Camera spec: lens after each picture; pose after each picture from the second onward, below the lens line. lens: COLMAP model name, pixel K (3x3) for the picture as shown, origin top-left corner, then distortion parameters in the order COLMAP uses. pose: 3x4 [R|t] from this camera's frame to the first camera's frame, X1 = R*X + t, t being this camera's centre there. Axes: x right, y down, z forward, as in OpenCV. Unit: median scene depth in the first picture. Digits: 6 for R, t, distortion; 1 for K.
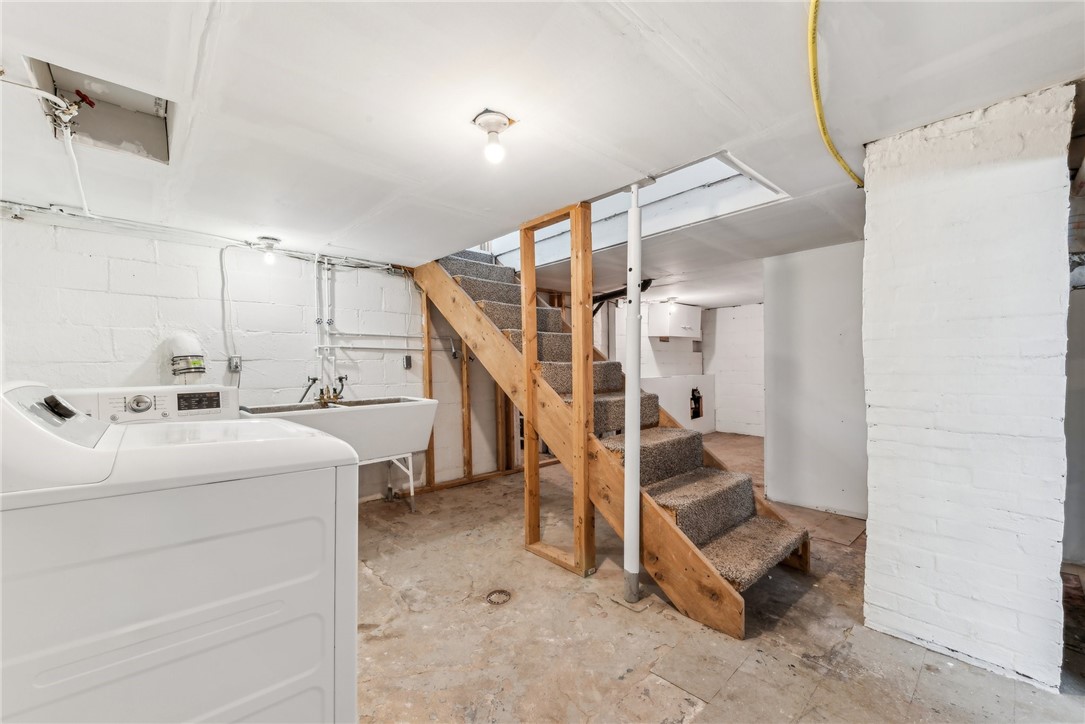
lens RADIAL K [[433.4, 0, 542.3], [0, 433.4, 363.6], [0, 0, 1]] dist [0.009182, -0.000158]
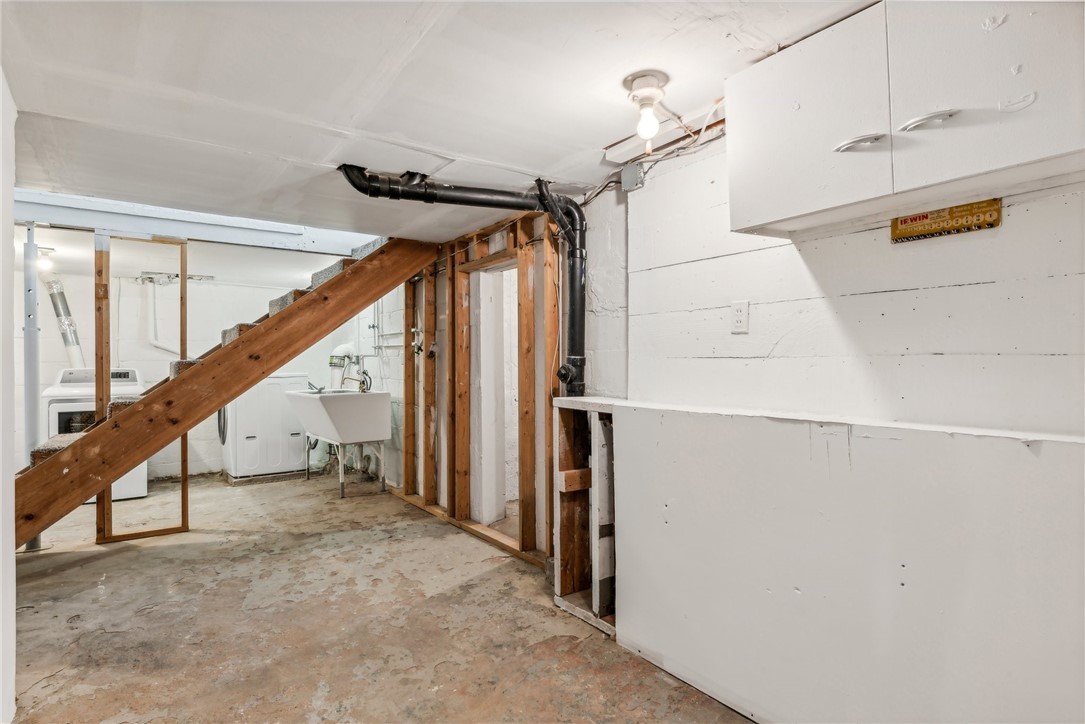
lens RADIAL K [[577.0, 0, 542.6], [0, 577.0, 360.4], [0, 0, 1]] dist [0.000154, 0.000046]
pose [[-0.134384, 0.009869, -0.990880, 0.919226], [0.009347, 0.999919, 0.008691, -0.007426], [0.990885, -0.008093, -0.134465, 1.470539]]
